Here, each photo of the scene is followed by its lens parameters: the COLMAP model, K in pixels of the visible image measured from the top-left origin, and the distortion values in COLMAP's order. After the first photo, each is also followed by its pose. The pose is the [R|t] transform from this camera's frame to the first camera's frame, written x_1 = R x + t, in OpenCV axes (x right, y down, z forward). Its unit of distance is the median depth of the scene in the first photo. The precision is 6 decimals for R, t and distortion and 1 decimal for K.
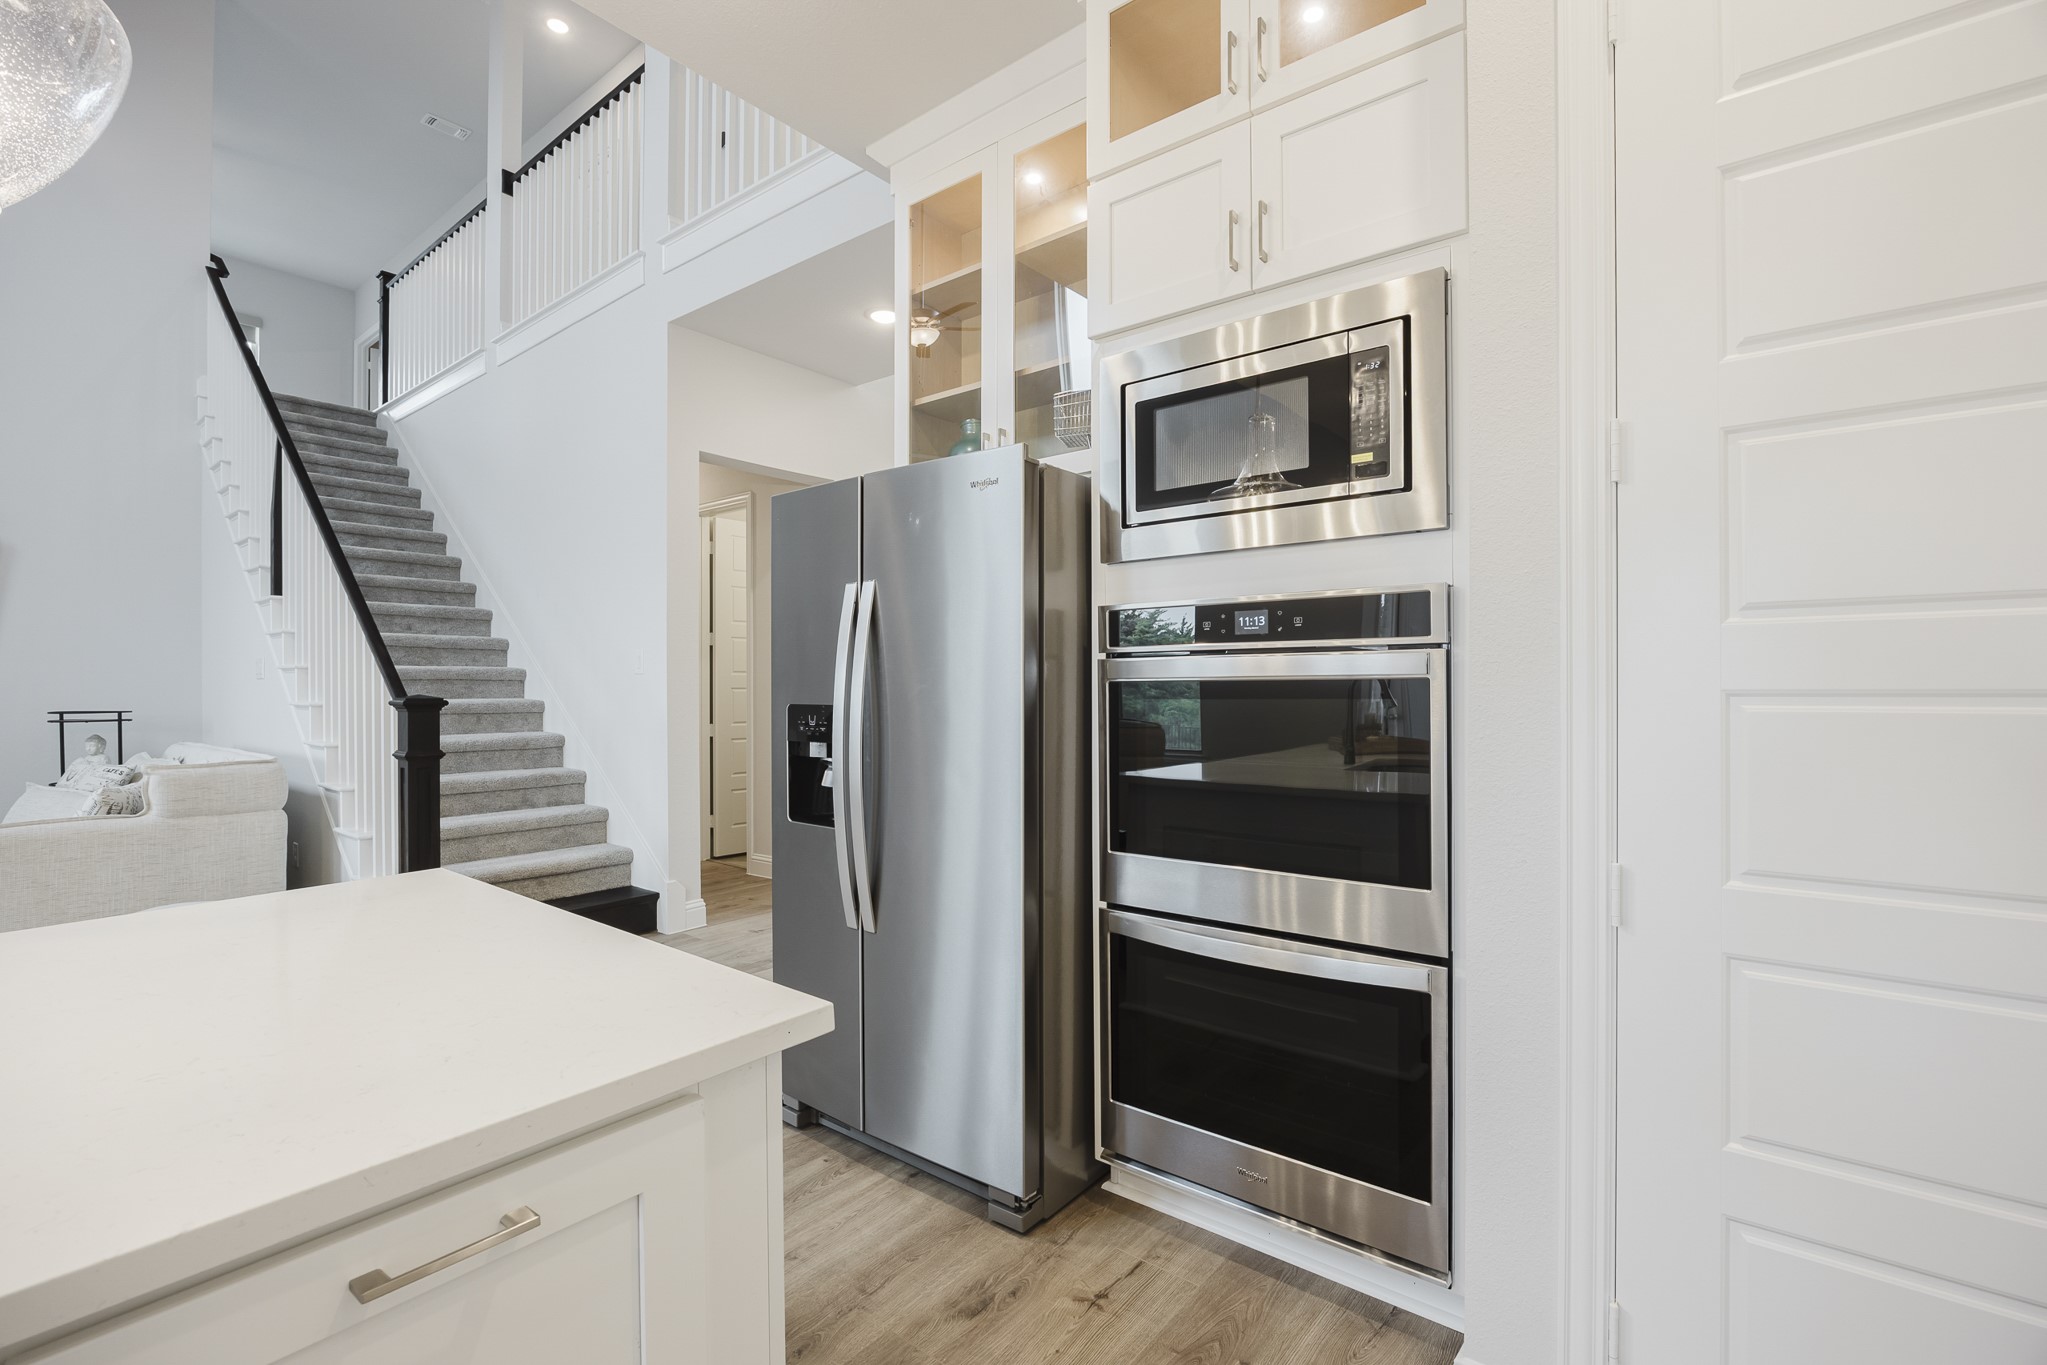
lens RADIAL K [[907.7, 0, 1017.4], [0, 907.7, 686.4], [0, 0, 1]] dist [-0.009206, 0.001540]
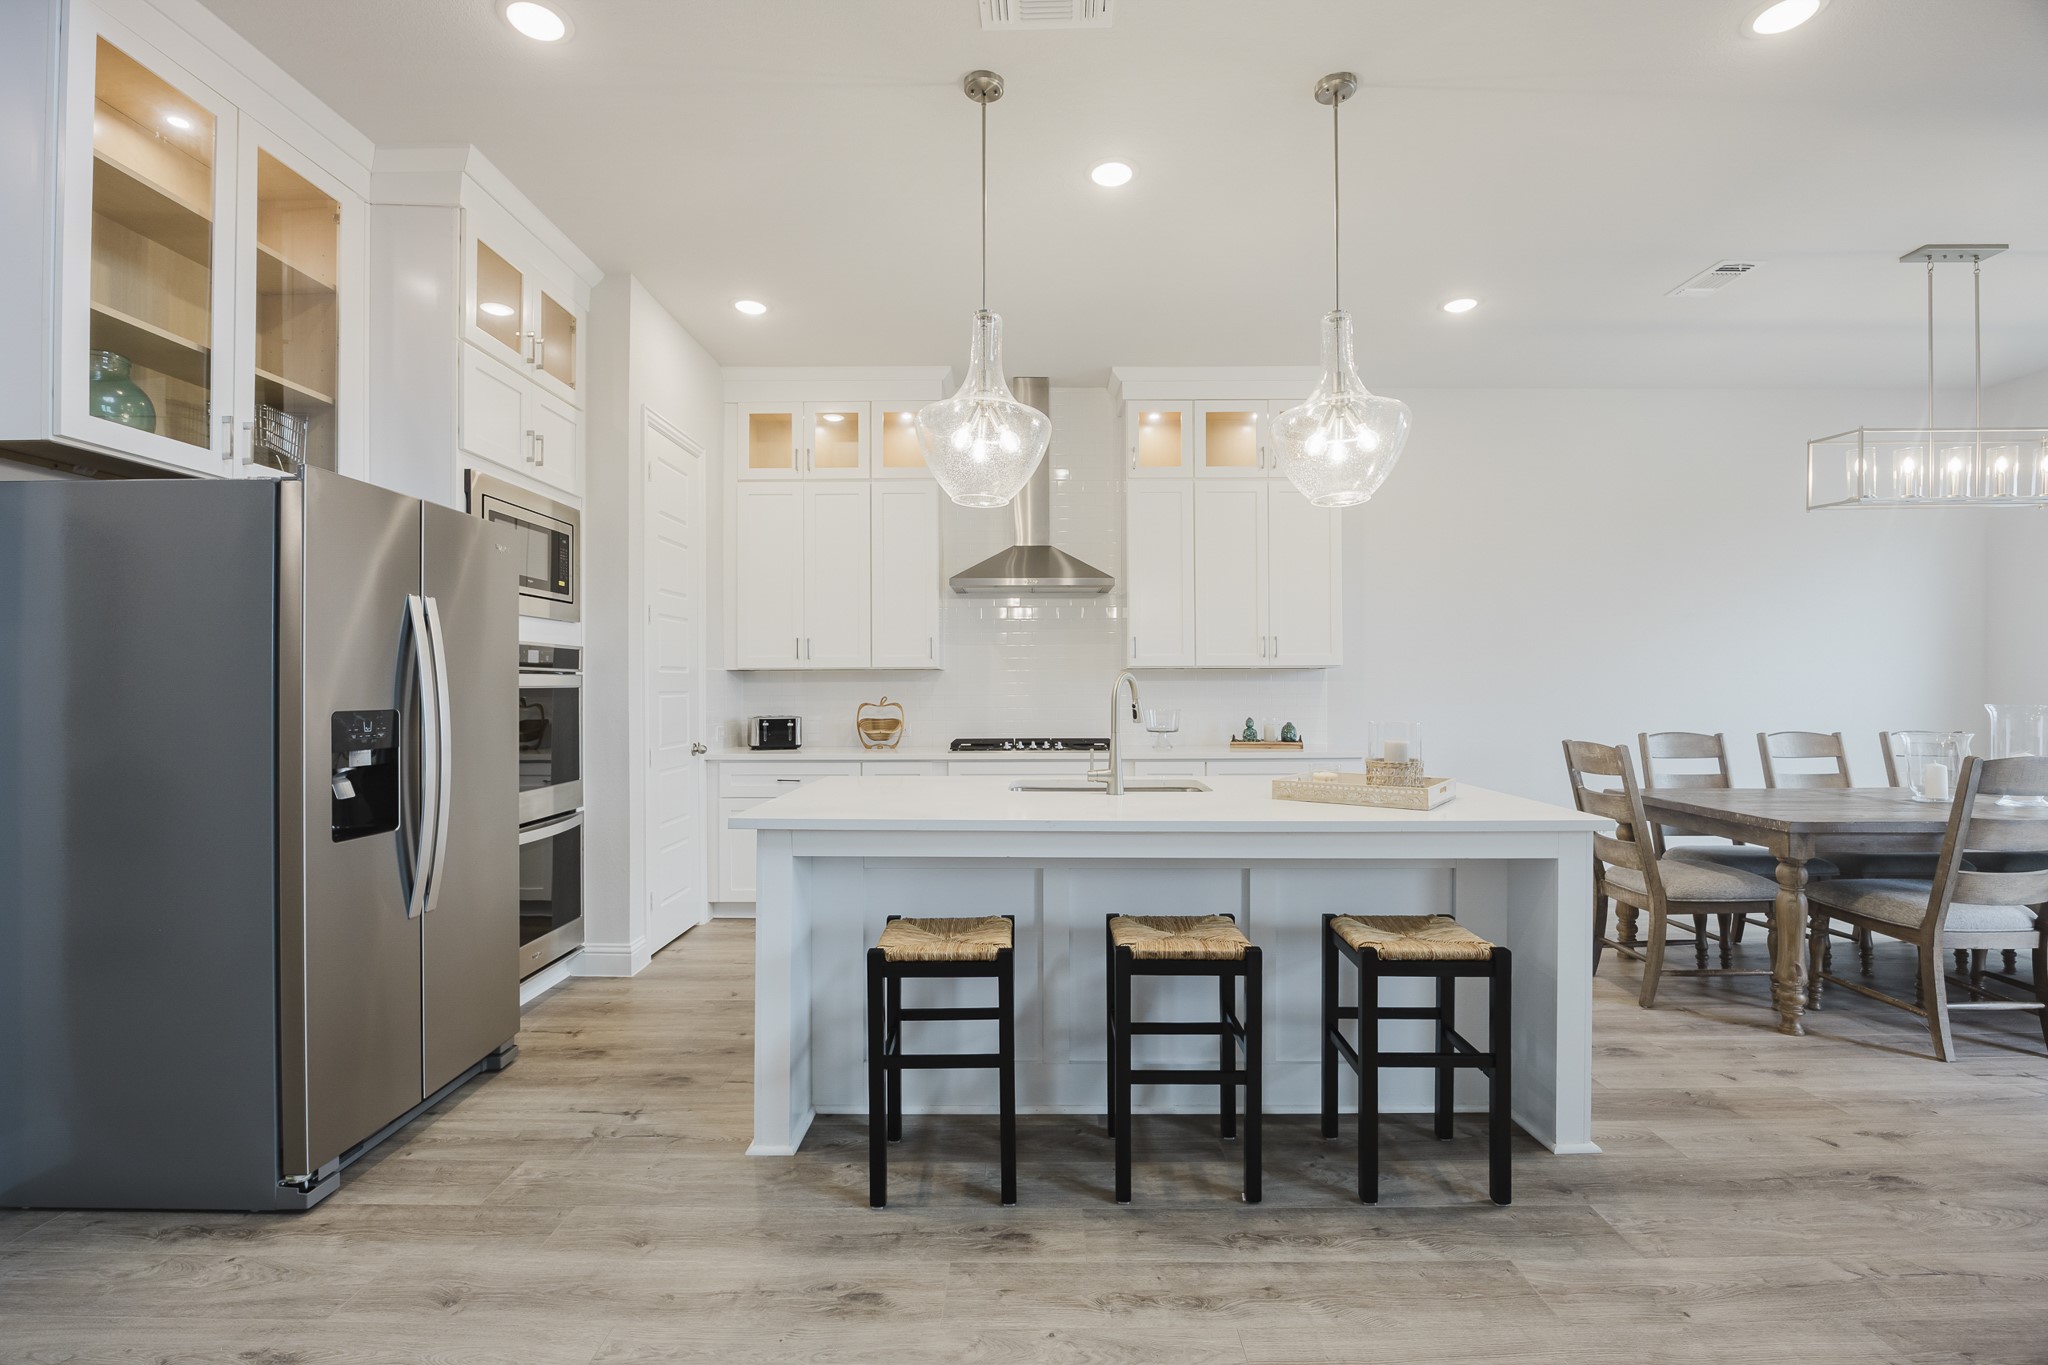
lens RADIAL K [[908.1, 0, 1029.7], [0, 908.1, 685.8], [0, 0, 1]] dist [-0.009206, 0.001540]
pose [[-0.624382, 0.005254, 0.781102, -1.878721], [0.003342, 0.999986, -0.004054, -0.000078], [-0.781112, 0.000079, -0.624391, 1.410230]]
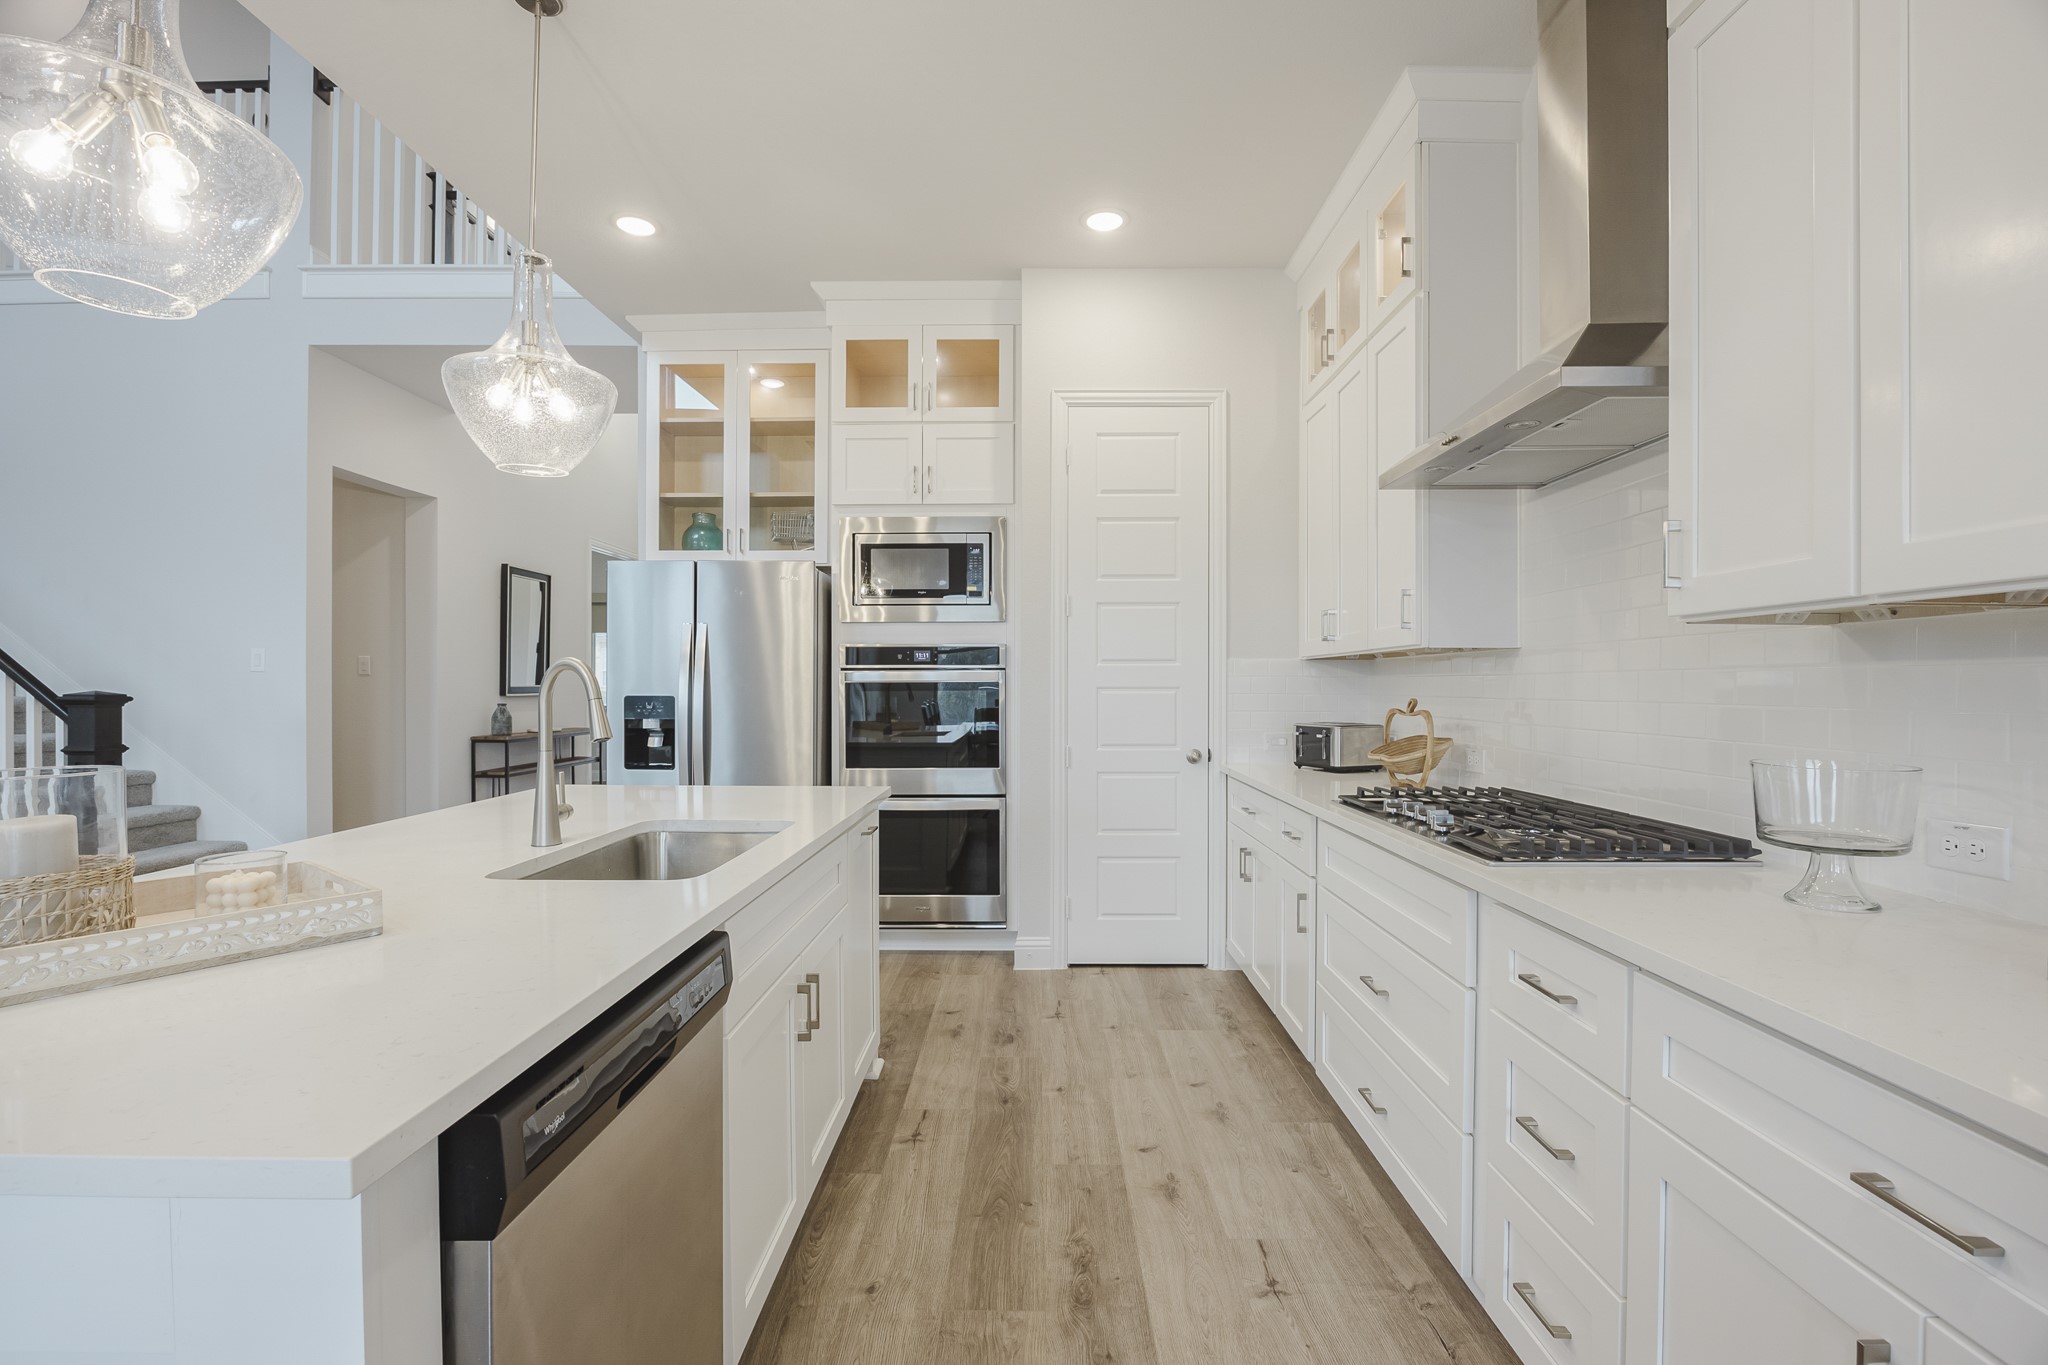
lens RADIAL K [[877.7, 0, 1029.6], [0, 877.7, 689.4], [0, 0, 1]] dist [-0.020217, 0.000169]
pose [[0.780360, -0.000012, 0.625331, -0.890718], [-0.002708, 0.999991, 0.003400, 0.001996], [-0.625325, -0.004347, 0.780352, -0.838791]]
